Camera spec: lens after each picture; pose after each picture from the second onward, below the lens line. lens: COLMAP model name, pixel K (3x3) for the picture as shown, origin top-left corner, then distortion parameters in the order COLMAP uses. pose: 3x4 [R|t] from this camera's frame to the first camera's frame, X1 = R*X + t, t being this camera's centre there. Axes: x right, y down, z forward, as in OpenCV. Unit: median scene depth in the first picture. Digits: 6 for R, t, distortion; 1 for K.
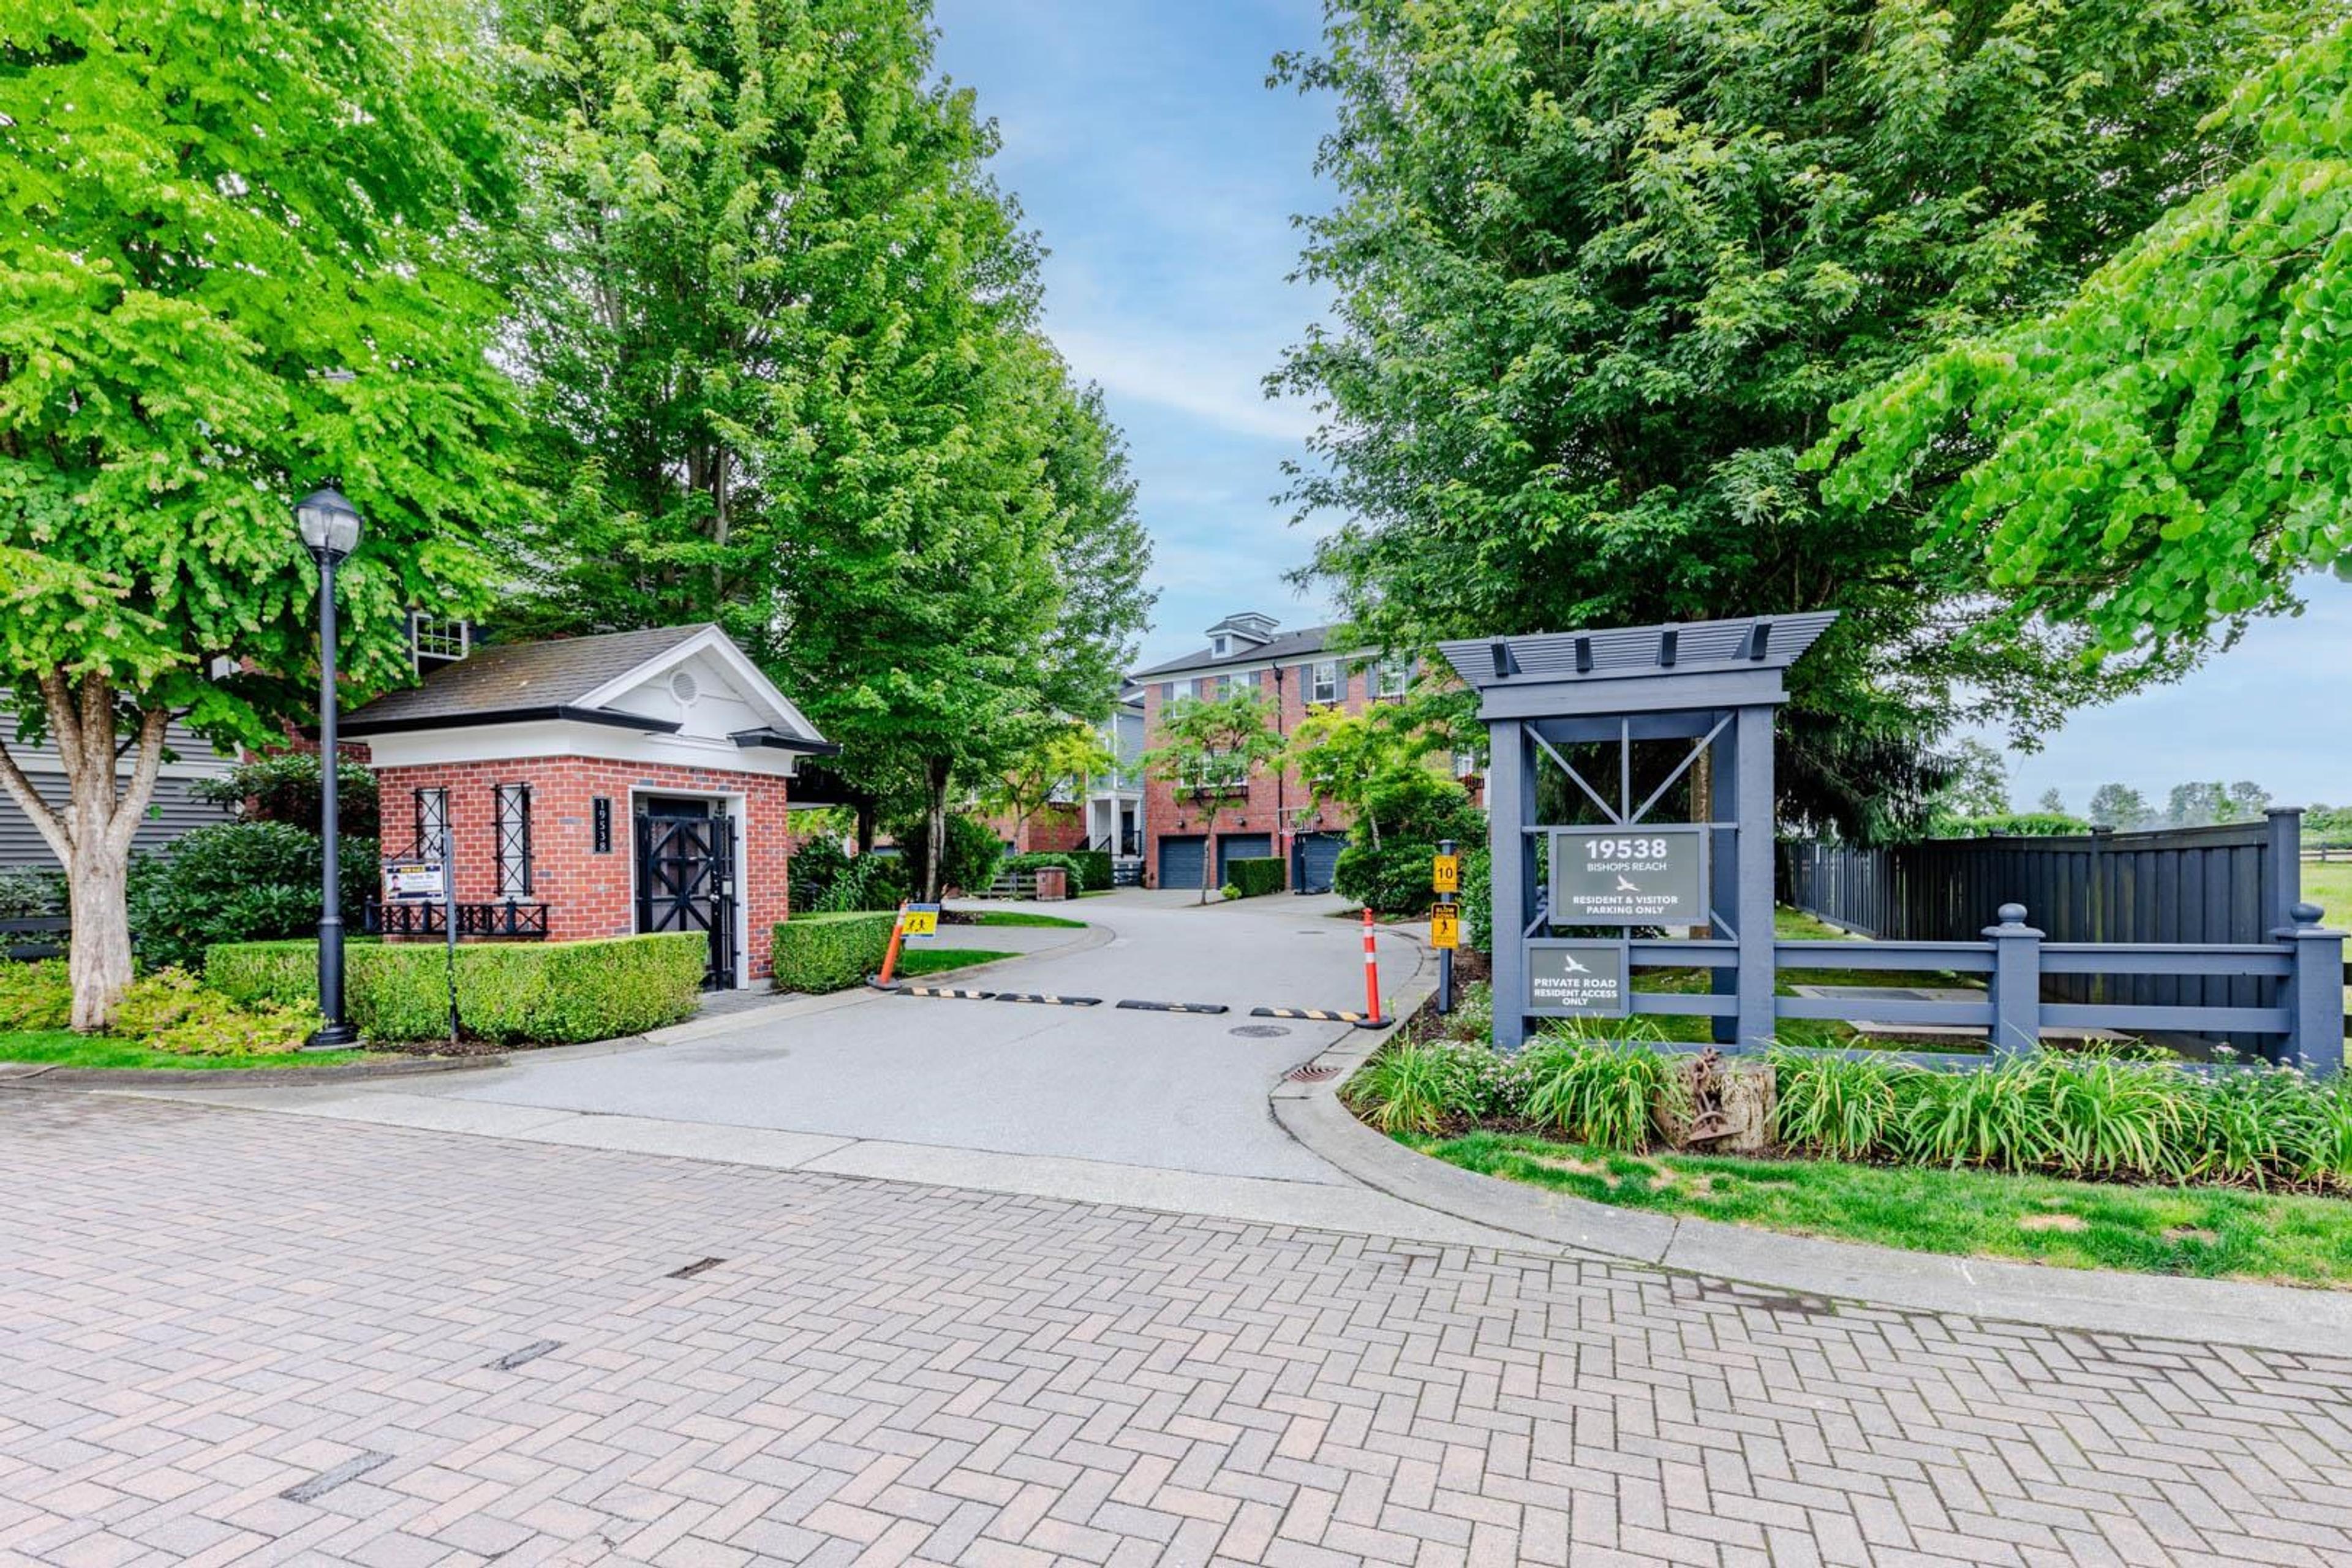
lens RADIAL K [[975.3, 0, 1188.9], [0, 975.3, 848.0], [0, 0, 1]] dist [0.002367, 0.000269]
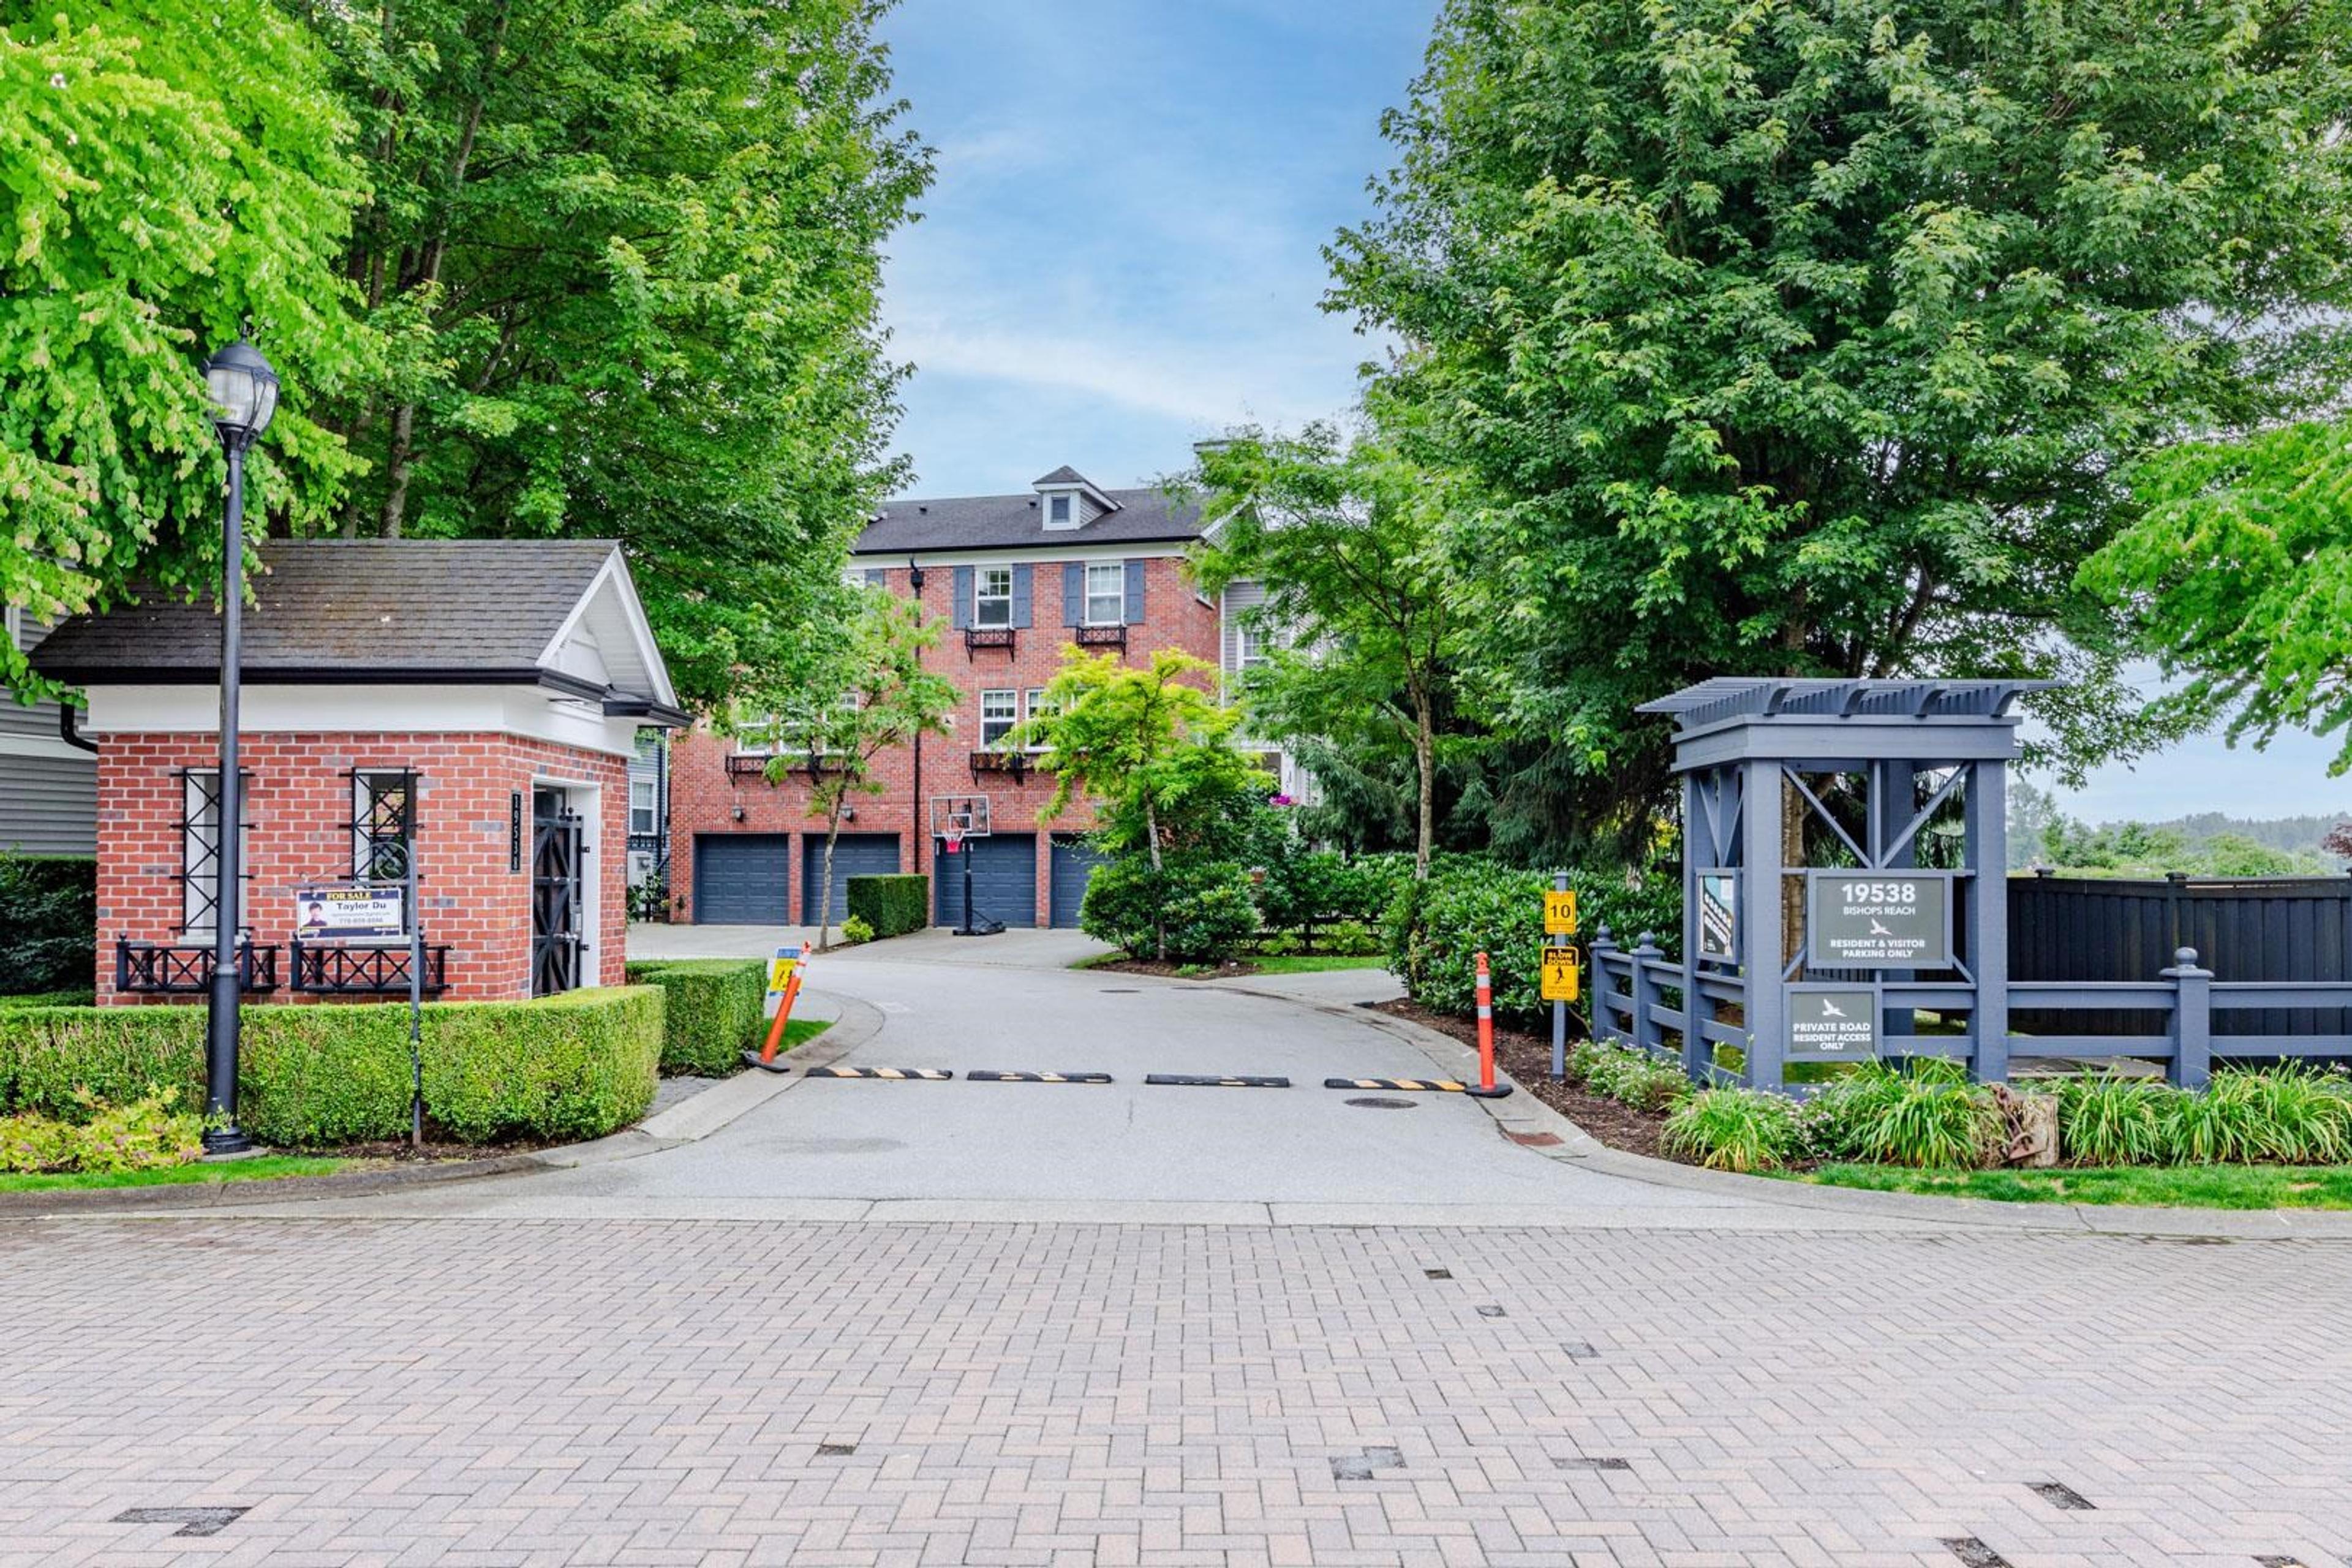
lens RADIAL K [[1658.2, 0, 1176.0], [0, 1658.2, 784.0], [0, 0, 1]] dist [-0.000040, -0.005425]
pose [[0.947034, 0.033136, 0.319419, -0.675328], [-0.019373, 0.998746, -0.046168, -0.015630], [-0.320548, 0.037535, 0.946488, -0.338304]]
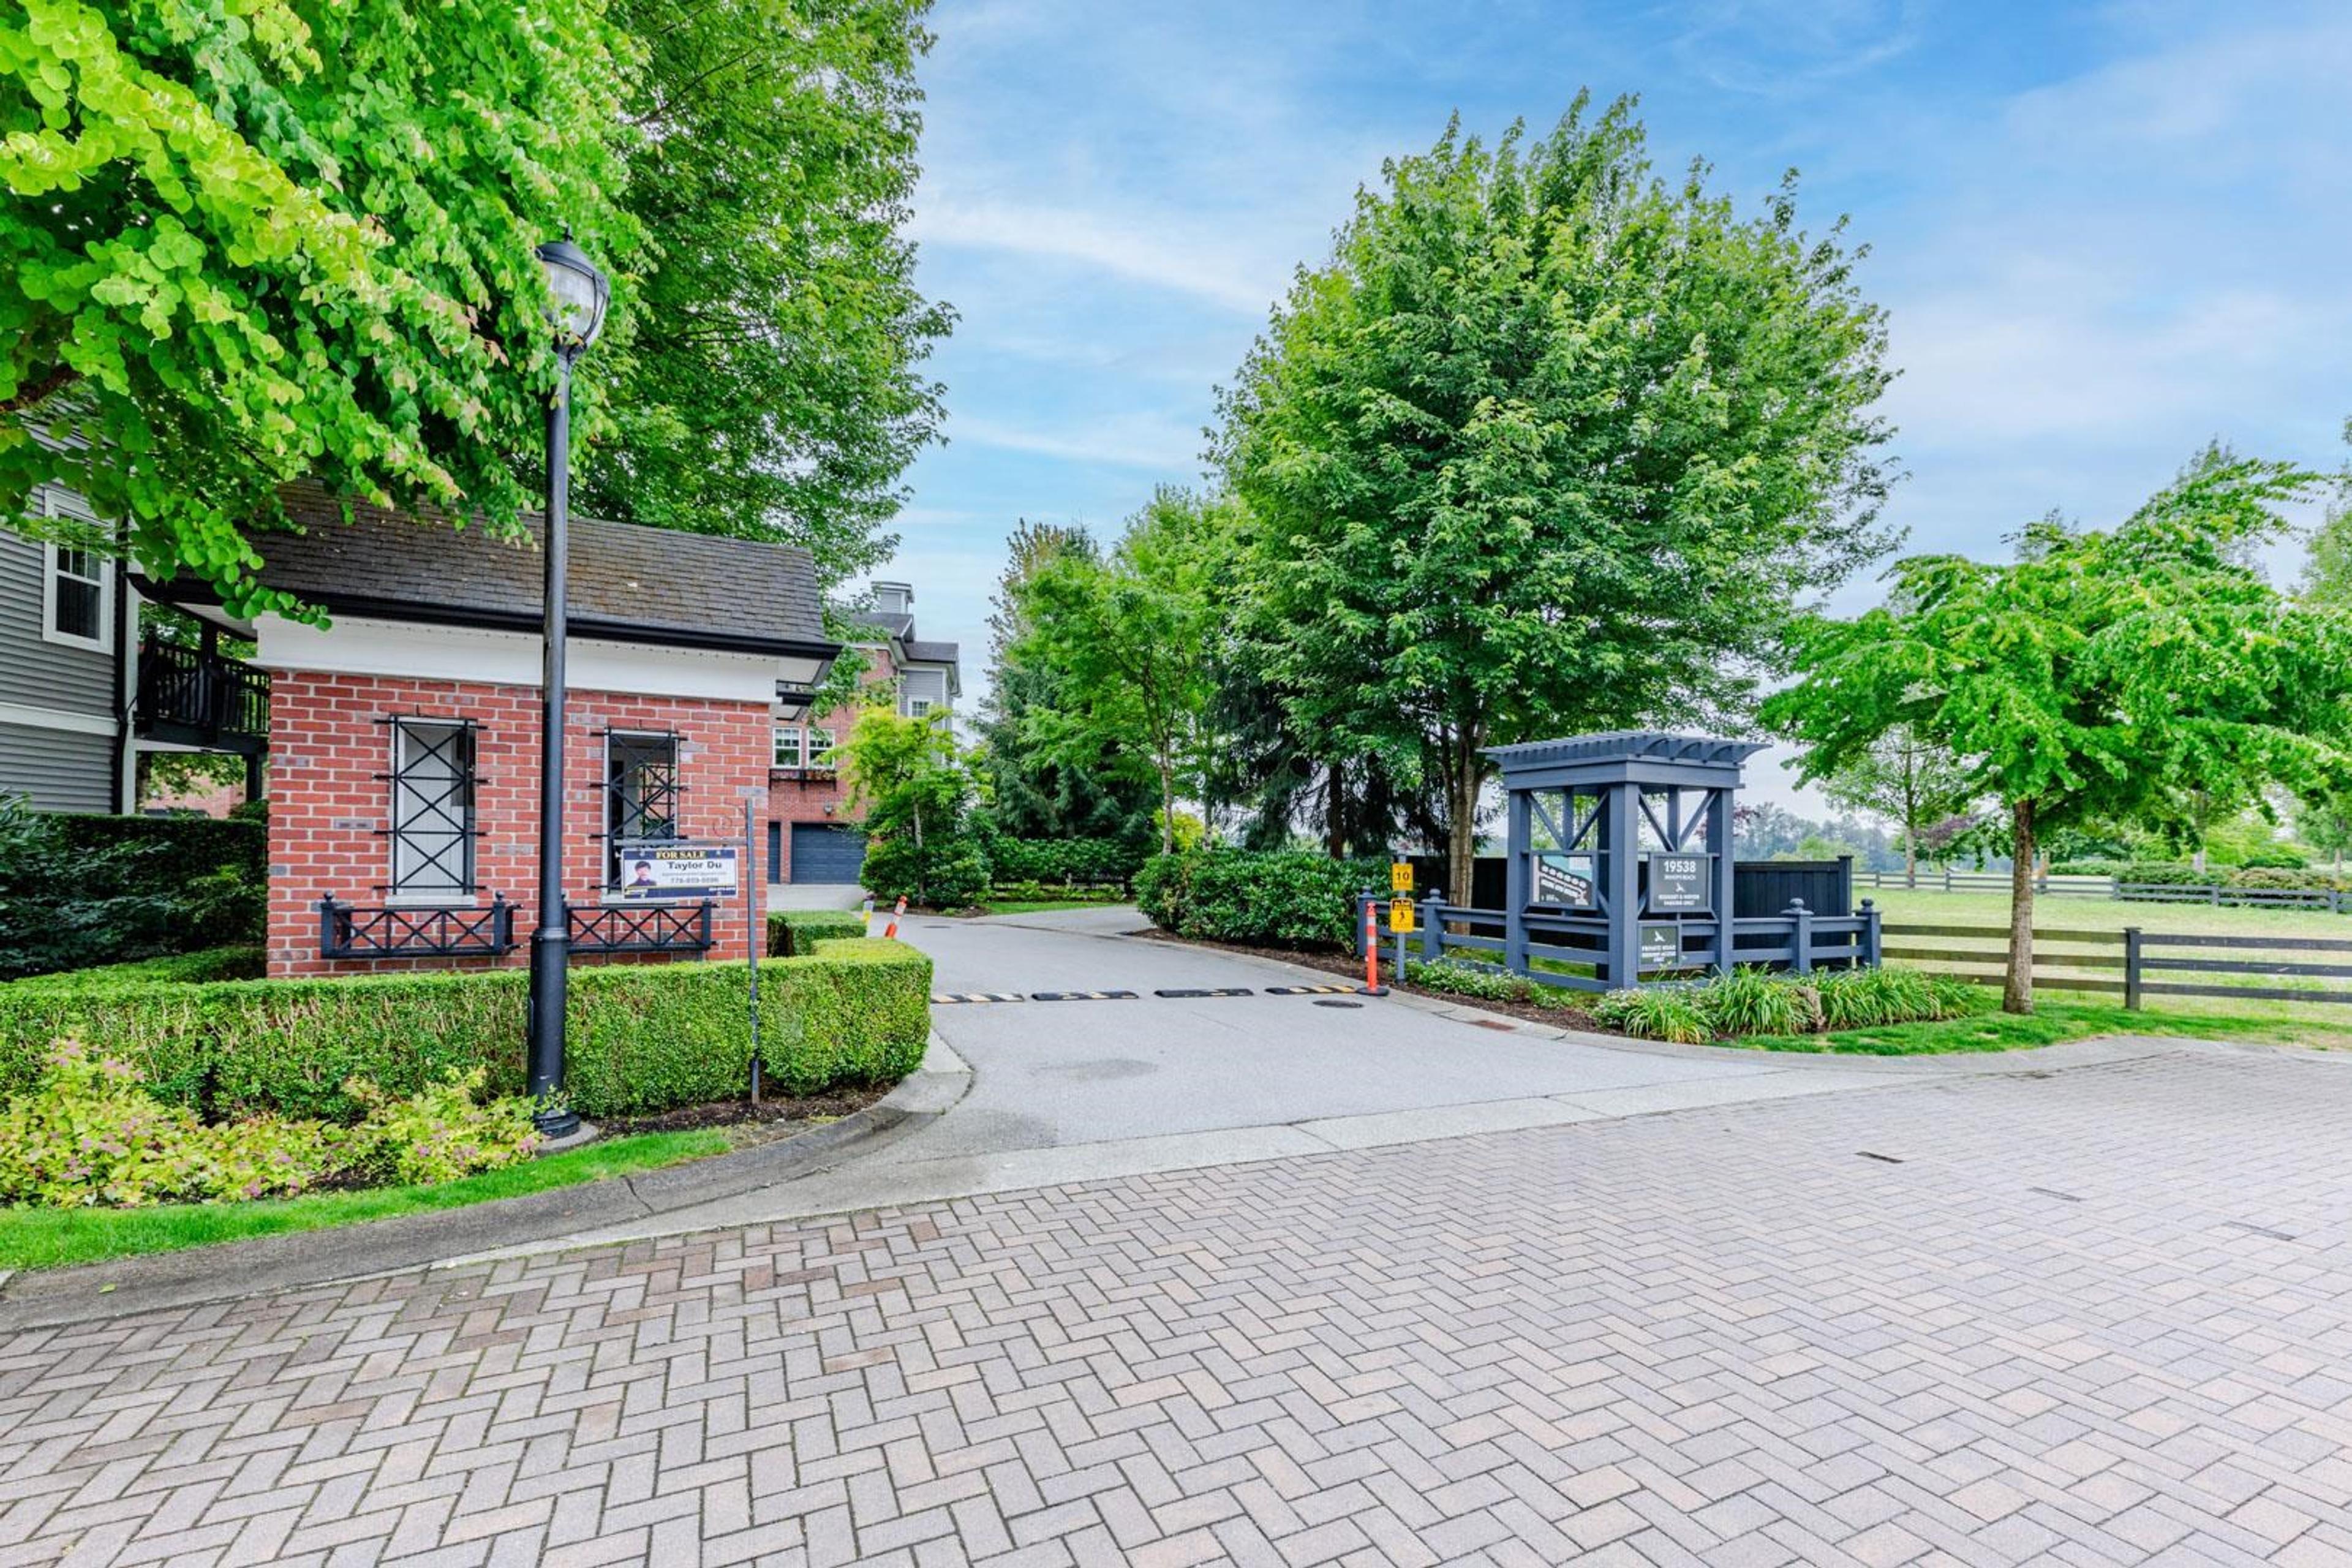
lens RADIAL K [[928.6, 0, 1194.2], [0, 928.6, 831.5], [0, 0, 1]] dist [0.007487, -0.000068]
pose [[0.744034, 0.044978, 0.666627, -1.052027], [-0.035863, 0.998982, -0.027376, 0.012121], [-0.667179, -0.003538, 0.744889, 0.312802]]
